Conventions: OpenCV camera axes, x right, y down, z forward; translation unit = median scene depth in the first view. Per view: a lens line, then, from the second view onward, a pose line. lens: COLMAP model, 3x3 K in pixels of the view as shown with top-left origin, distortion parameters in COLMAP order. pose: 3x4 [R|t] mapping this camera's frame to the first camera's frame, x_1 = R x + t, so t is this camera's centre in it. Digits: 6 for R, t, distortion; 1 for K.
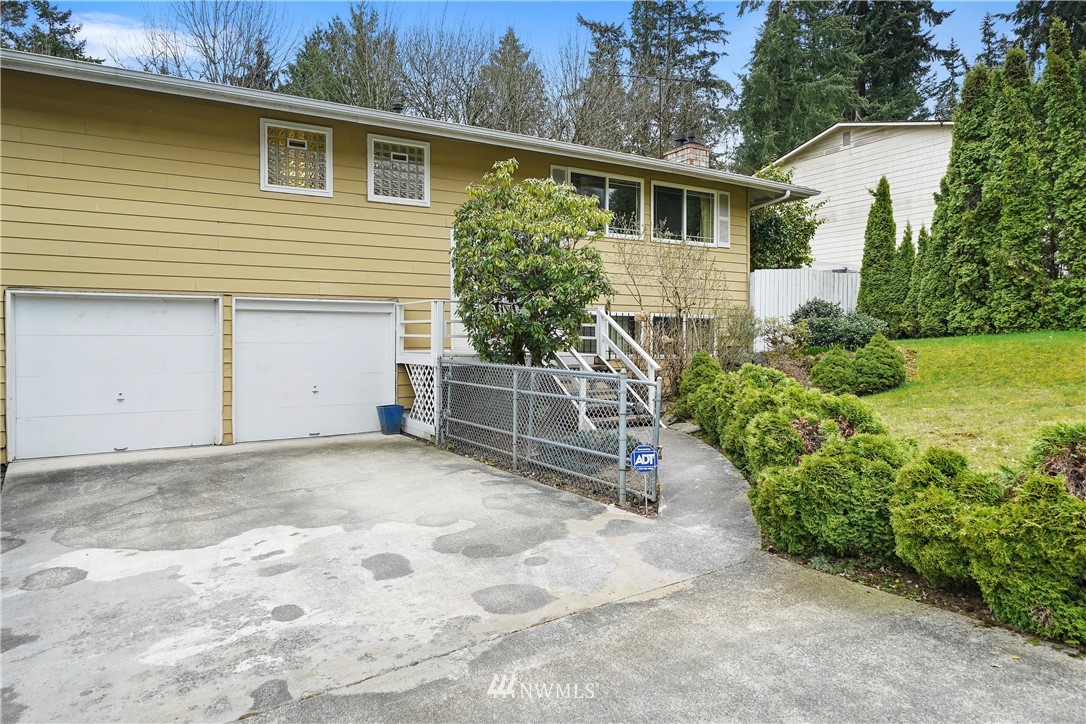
lens RADIAL K [[725.1, 0, 578.4], [0, 725.1, 344.4], [0, 0, 1]] dist [-0.010849, 0.000998]
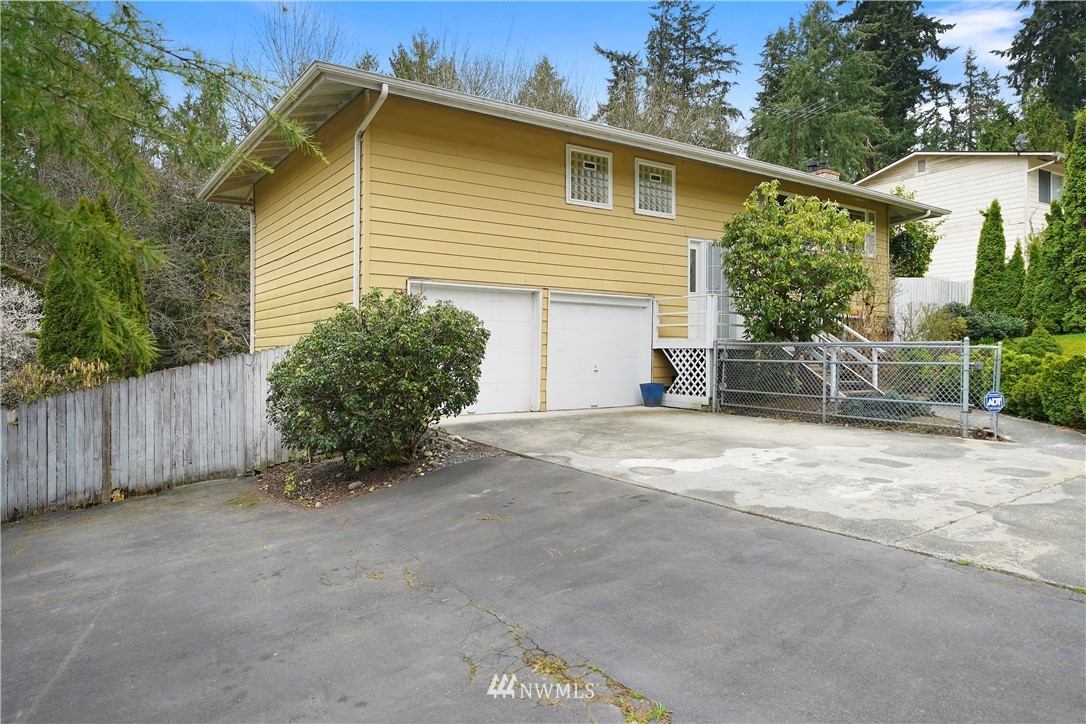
lens RADIAL K [[725.1, 0, 540.9], [0, 725.1, 361.9], [0, 0, 1]] dist [-0.010849, 0.000998]
pose [[0.999629, 0.004788, 0.026831, -0.337522], [-0.004630, 0.999972, -0.005960, 0.040368], [-0.026859, 0.005834, 0.999622, -0.143097]]
